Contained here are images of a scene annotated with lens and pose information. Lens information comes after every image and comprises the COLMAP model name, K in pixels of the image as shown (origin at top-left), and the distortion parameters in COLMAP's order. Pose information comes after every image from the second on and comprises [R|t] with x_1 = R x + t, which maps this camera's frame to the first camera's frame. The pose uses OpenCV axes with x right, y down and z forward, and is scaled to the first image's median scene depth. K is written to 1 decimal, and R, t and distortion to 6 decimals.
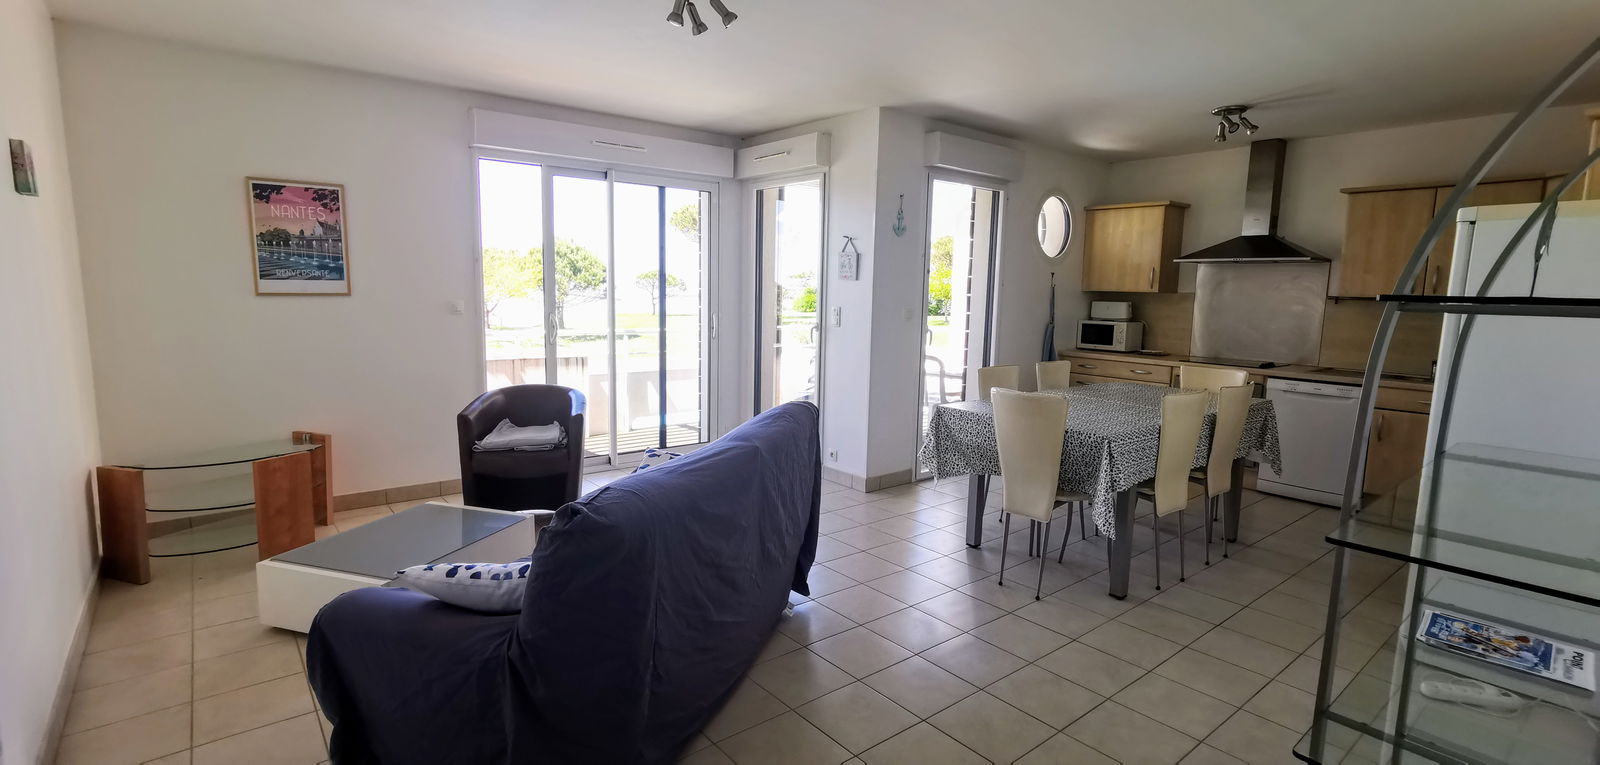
lens RADIAL K [[735.5, 0, 800.0], [0, 735.5, 382.5], [0, 0, 1]] dist [-0.002897, 0.000259]
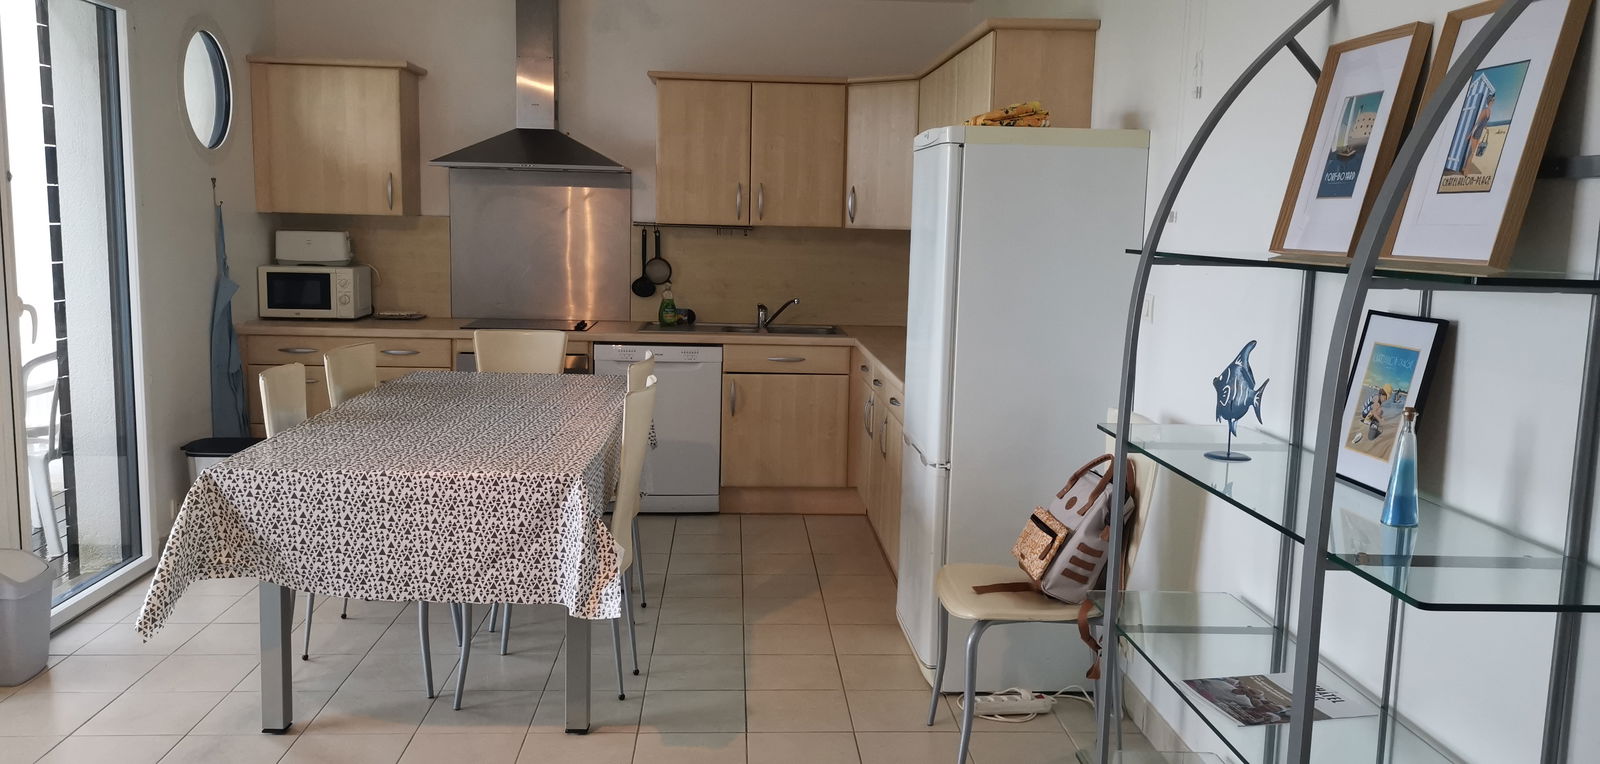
lens RADIAL K [[1236.8, 0, 800.0], [0, 1236.8, 382.0], [0, 0, 1]] dist [0.049312, -0.001985]
pose [[0.587314, -0.116456, 0.800937, -0.142508], [0.095263, 0.992662, 0.074478, -0.032255], [-0.803734, 0.032558, 0.594098, 0.141156]]
